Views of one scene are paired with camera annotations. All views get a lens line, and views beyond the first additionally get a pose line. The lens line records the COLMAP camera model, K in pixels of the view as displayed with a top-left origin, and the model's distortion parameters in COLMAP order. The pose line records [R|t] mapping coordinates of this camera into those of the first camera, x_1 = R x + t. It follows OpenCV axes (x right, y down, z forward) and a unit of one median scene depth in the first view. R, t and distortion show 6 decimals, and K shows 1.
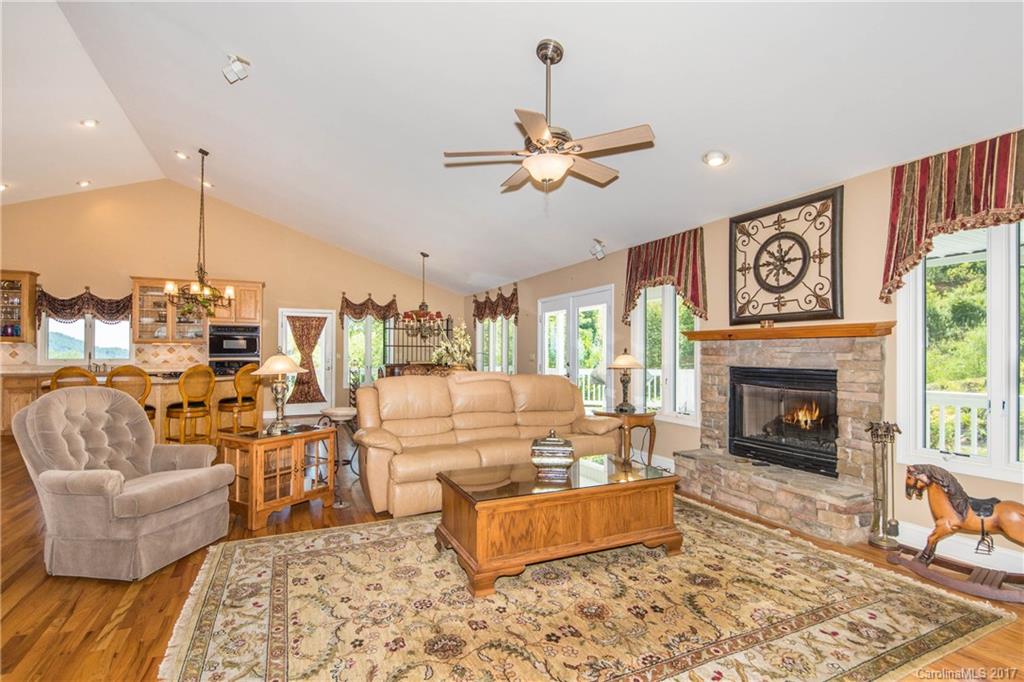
lens RADIAL K [[489.7, 0, 503.1], [0, 489.7, 346.1], [0, 0, 1]] dist [0.009882, -0.002723]
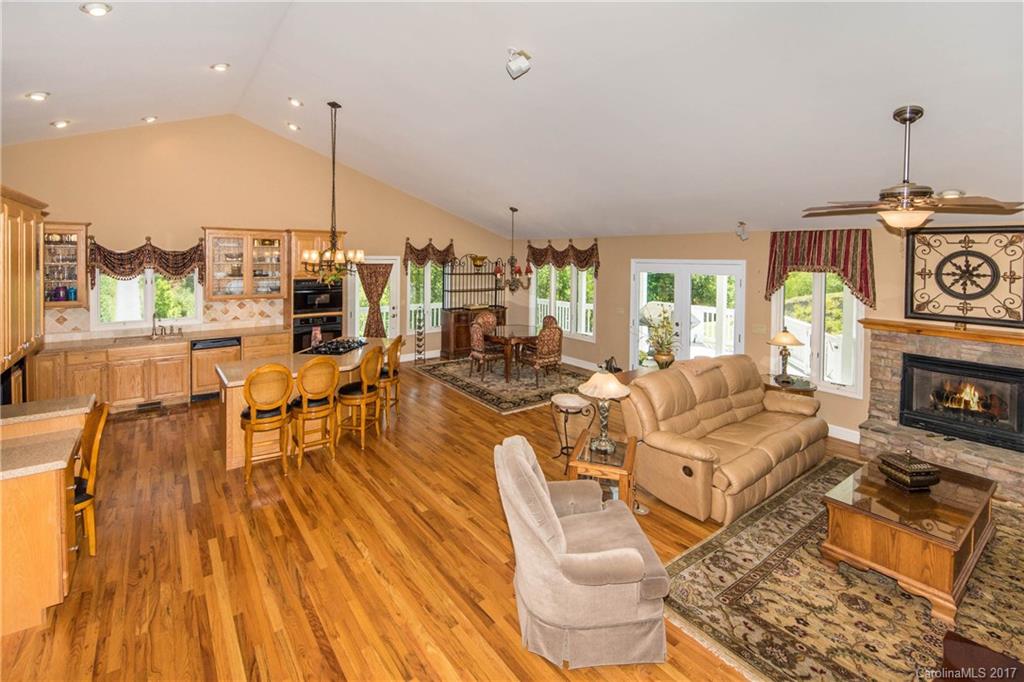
lens RADIAL K [[468.3, 0, 517.3], [0, 468.3, 261.5], [0, 0, 1]] dist [0.002370, -0.007067]
pose [[0.975345, 0.010245, 0.220447, -0.718735], [-0.015110, 0.999678, 0.020397, -0.191404], [-0.220167, -0.023225, 0.975186, 0.100542]]
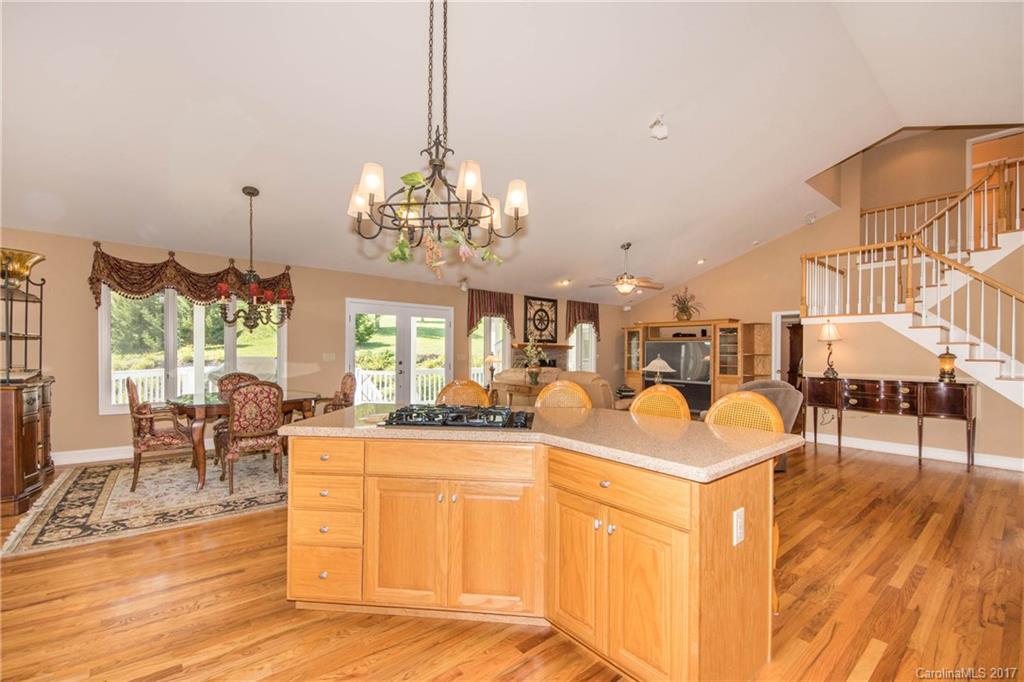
lens RADIAL K [[419.7, 0, 504.8], [0, 419.7, 342.1], [0, 0, 1]] dist [0.003105, -0.003267]
pose [[-0.239738, 0.009053, 0.970795, -1.441969], [-0.025081, 0.999565, -0.015515, -0.010080], [-0.970514, -0.028068, -0.239407, 1.574944]]
